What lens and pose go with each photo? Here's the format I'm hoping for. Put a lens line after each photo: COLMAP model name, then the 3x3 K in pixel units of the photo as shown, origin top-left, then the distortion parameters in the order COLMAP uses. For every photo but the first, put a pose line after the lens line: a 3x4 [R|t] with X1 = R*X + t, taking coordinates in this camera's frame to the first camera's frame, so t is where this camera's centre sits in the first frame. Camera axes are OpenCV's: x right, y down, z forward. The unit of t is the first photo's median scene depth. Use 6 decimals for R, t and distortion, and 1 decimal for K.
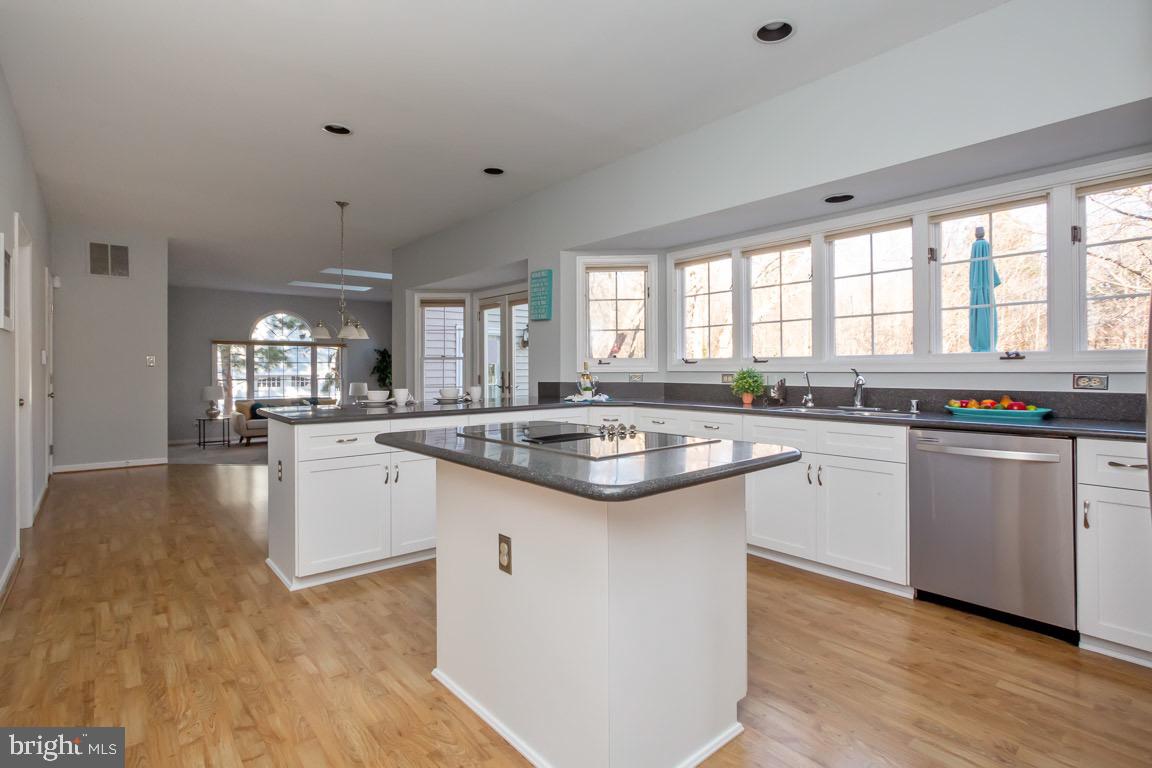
lens RADIAL K [[577.9, 0, 560.6], [0, 577.9, 361.2], [0, 0, 1]] dist [0.022799, 0.000064]
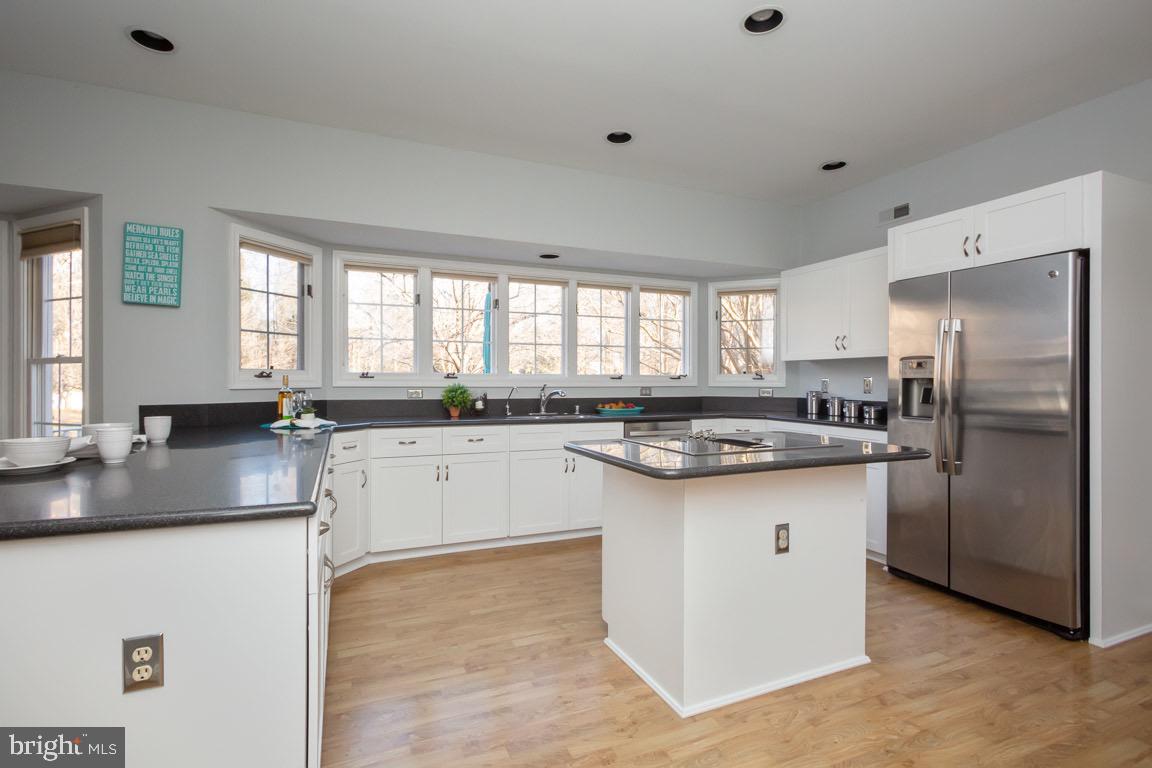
lens RADIAL K [[547.3, 0, 570.1], [0, 547.3, 379.6], [0, 0, 1]] dist [-0.014923, 0.000186]
pose [[0.259703, 0.010878, 0.965627, -0.477632], [-0.014879, 0.999863, -0.007262, 0.006812], [-0.965574, -0.012481, 0.259829, 0.416061]]
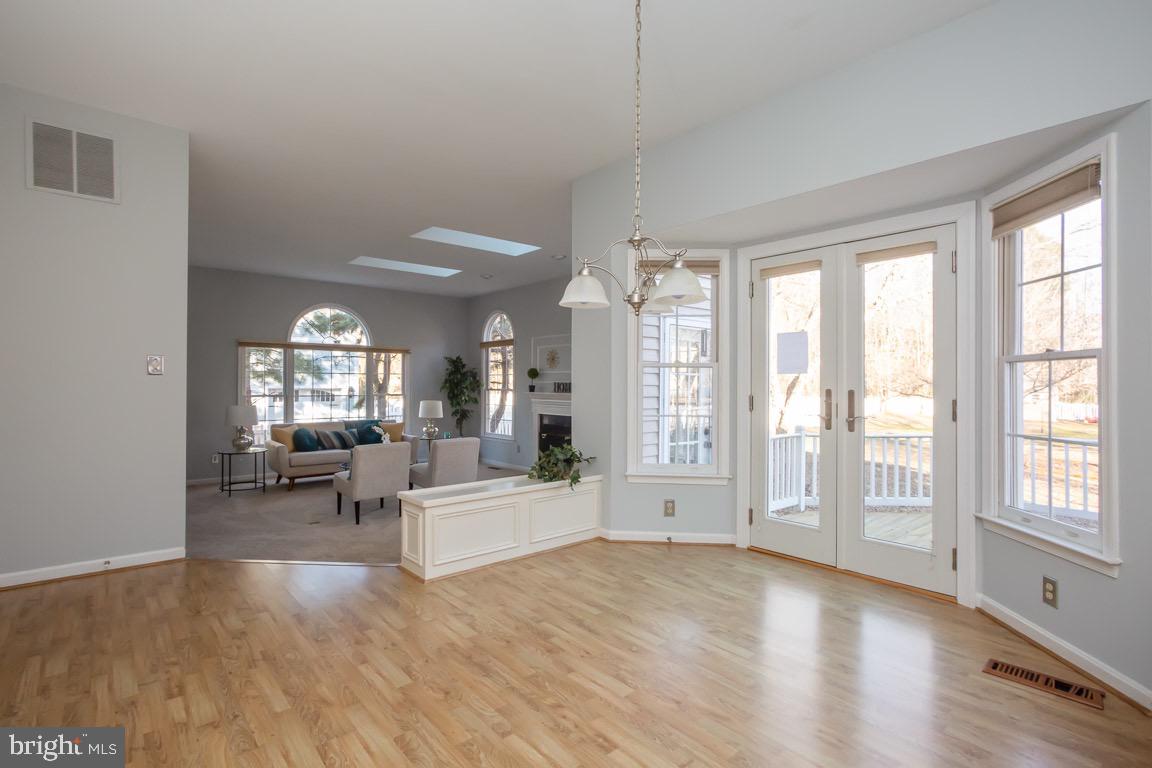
lens RADIAL K [[558.2, 0, 576.0], [0, 558.2, 384.0], [0, 0, 1]] dist [-0.013019, 0.000625]
pose [[0.999300, 0.002977, 0.037298, -0.469431], [-0.003561, 0.999872, 0.015591, 0.006750], [-0.037247, -0.015713, 0.999183, 0.666715]]
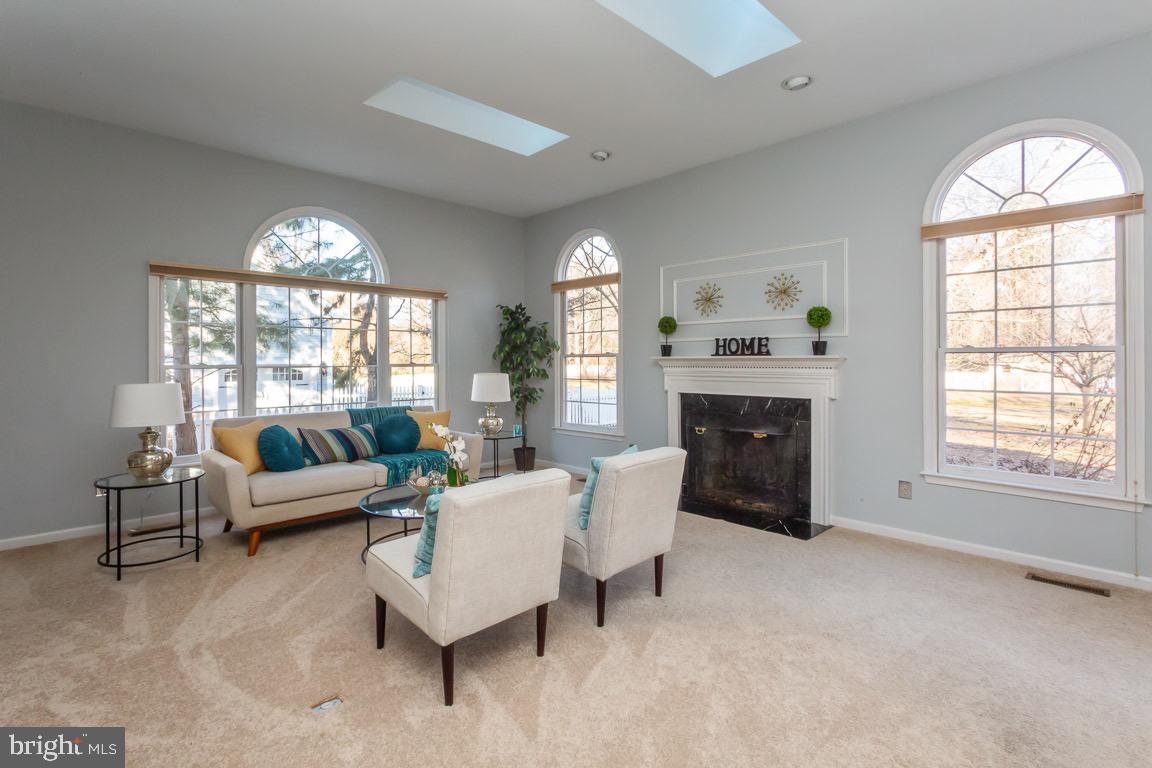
lens RADIAL K [[547.3, 0, 570.1], [0, 547.3, 379.6], [0, 0, 1]] dist [-0.014923, 0.000186]
pose [[0.994996, -0.007818, 0.099608, -0.831664], [0.003238, 0.998933, 0.046064, 0.055220], [-0.099862, -0.045511, 0.993960, 1.430353]]
